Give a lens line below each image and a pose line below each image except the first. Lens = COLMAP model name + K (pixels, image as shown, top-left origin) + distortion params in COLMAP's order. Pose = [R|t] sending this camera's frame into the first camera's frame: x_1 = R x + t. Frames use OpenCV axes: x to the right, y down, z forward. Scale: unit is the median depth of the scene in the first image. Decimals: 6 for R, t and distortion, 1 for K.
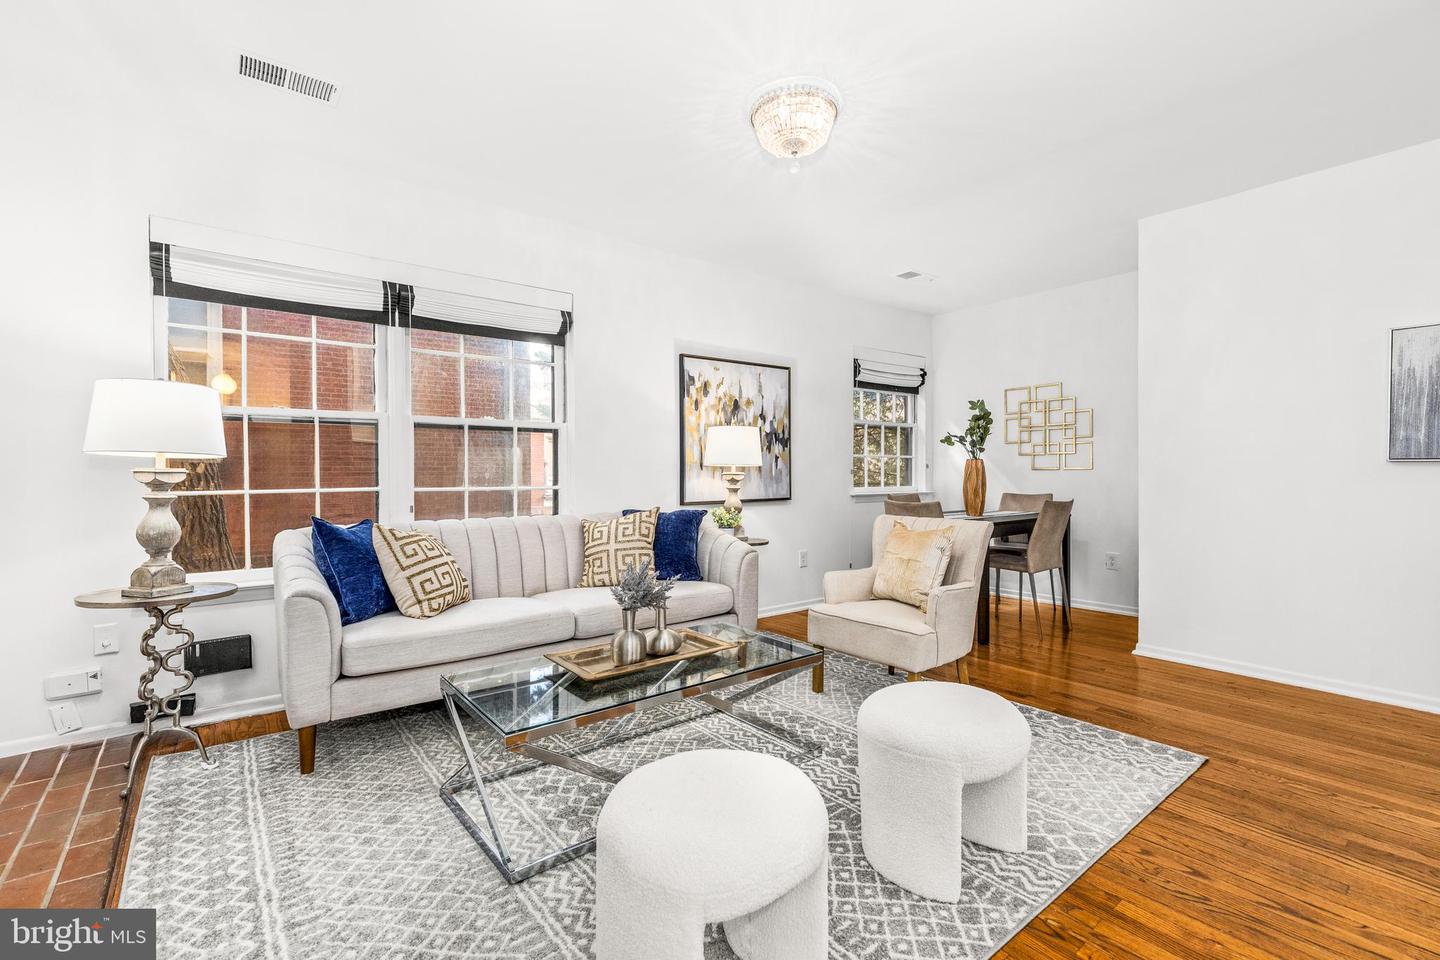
lens RADIAL K [[650.5, 0, 721.0], [0, 650.5, 464.6], [0, 0, 1]] dist [0.022218, -0.000146]
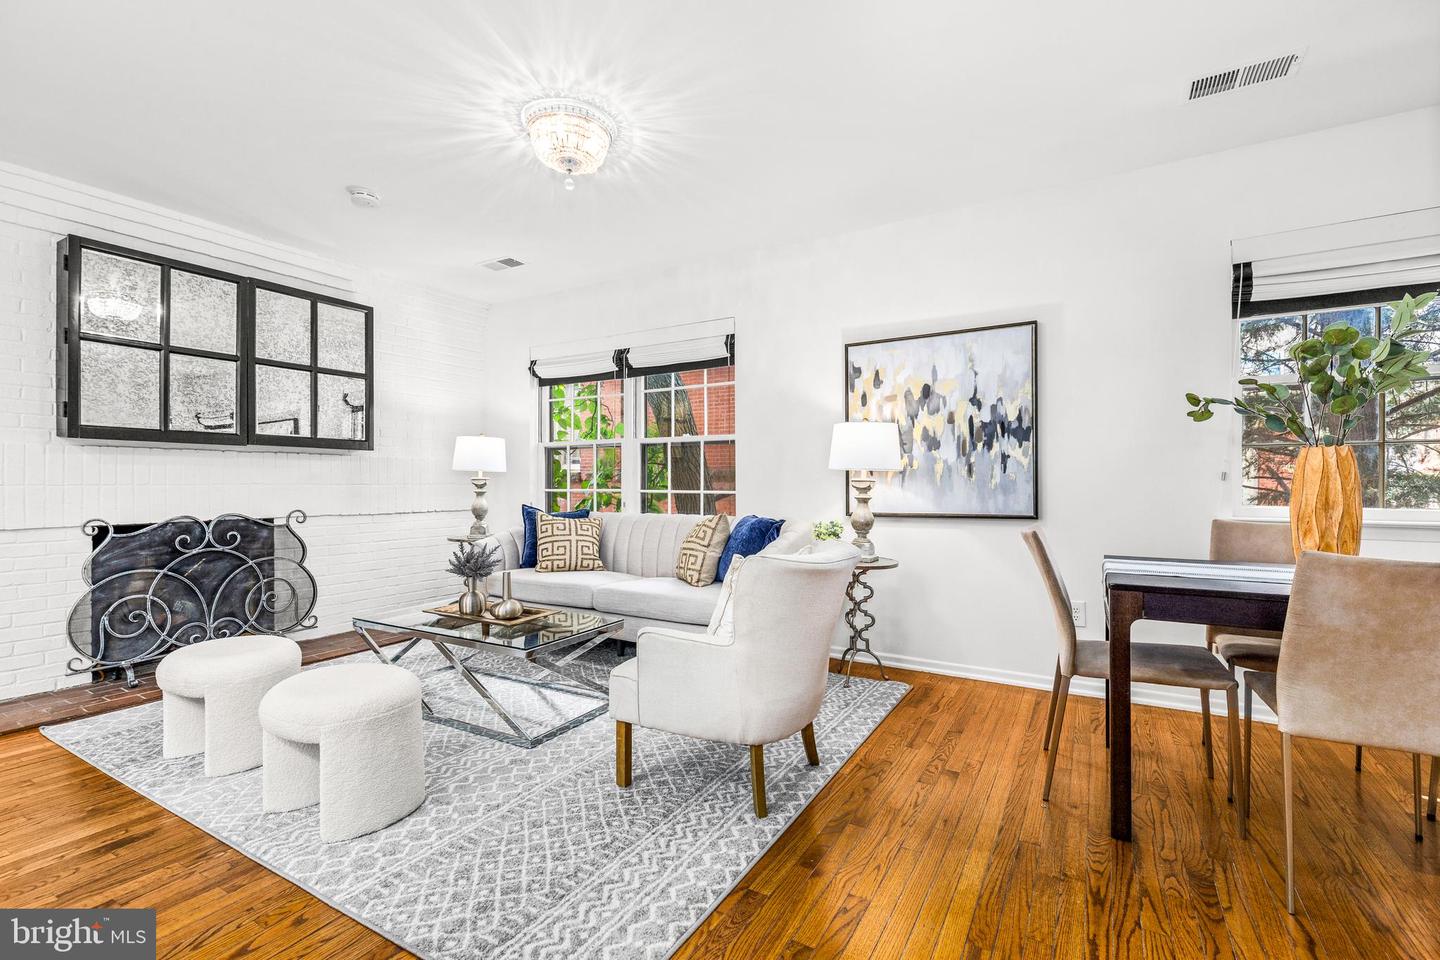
lens RADIAL K [[641.7, 0, 709.2], [0, 641.7, 478.6], [0, 0, 1]] dist [-0.001898, -0.000596]
pose [[0.347089, -0.006918, -0.937807, 0.647770], [0.009450, 0.999948, -0.003879, 0.012290], [0.937785, -0.007516, 0.347136, 0.492168]]
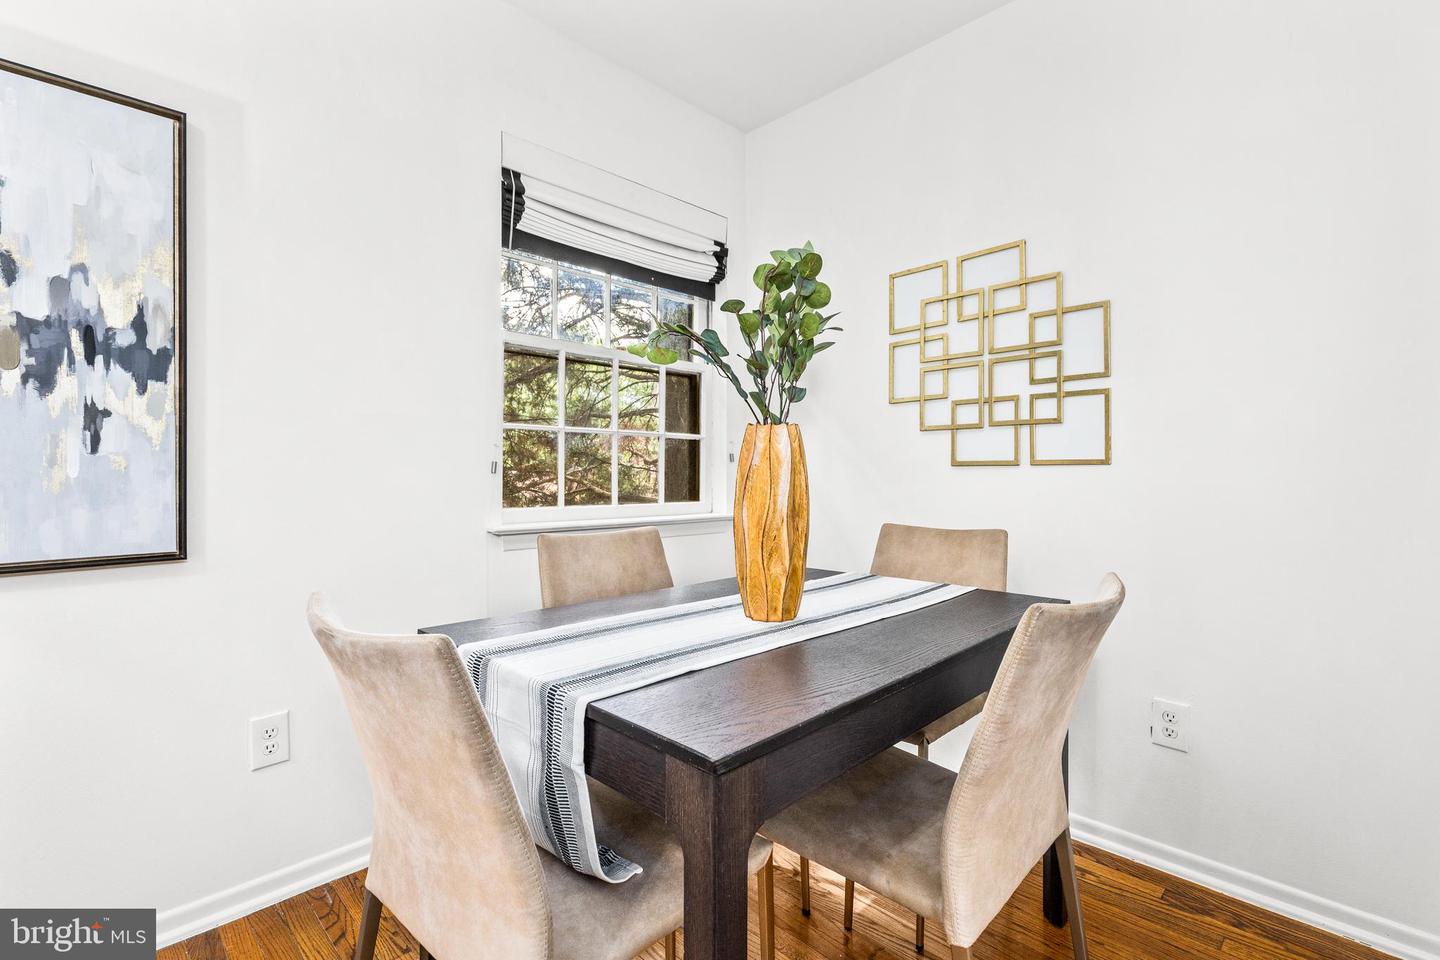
lens RADIAL K [[663.5, 0, 724.1], [0, 663.5, 476.6], [0, 0, 1]] dist [0.001282, -0.000093]
pose [[0.991960, 0.000206, 0.126553, 0.334610], [-0.001573, 0.999941, 0.010702, 0.013250], [-0.126544, -0.010815, 0.991902, 0.716528]]
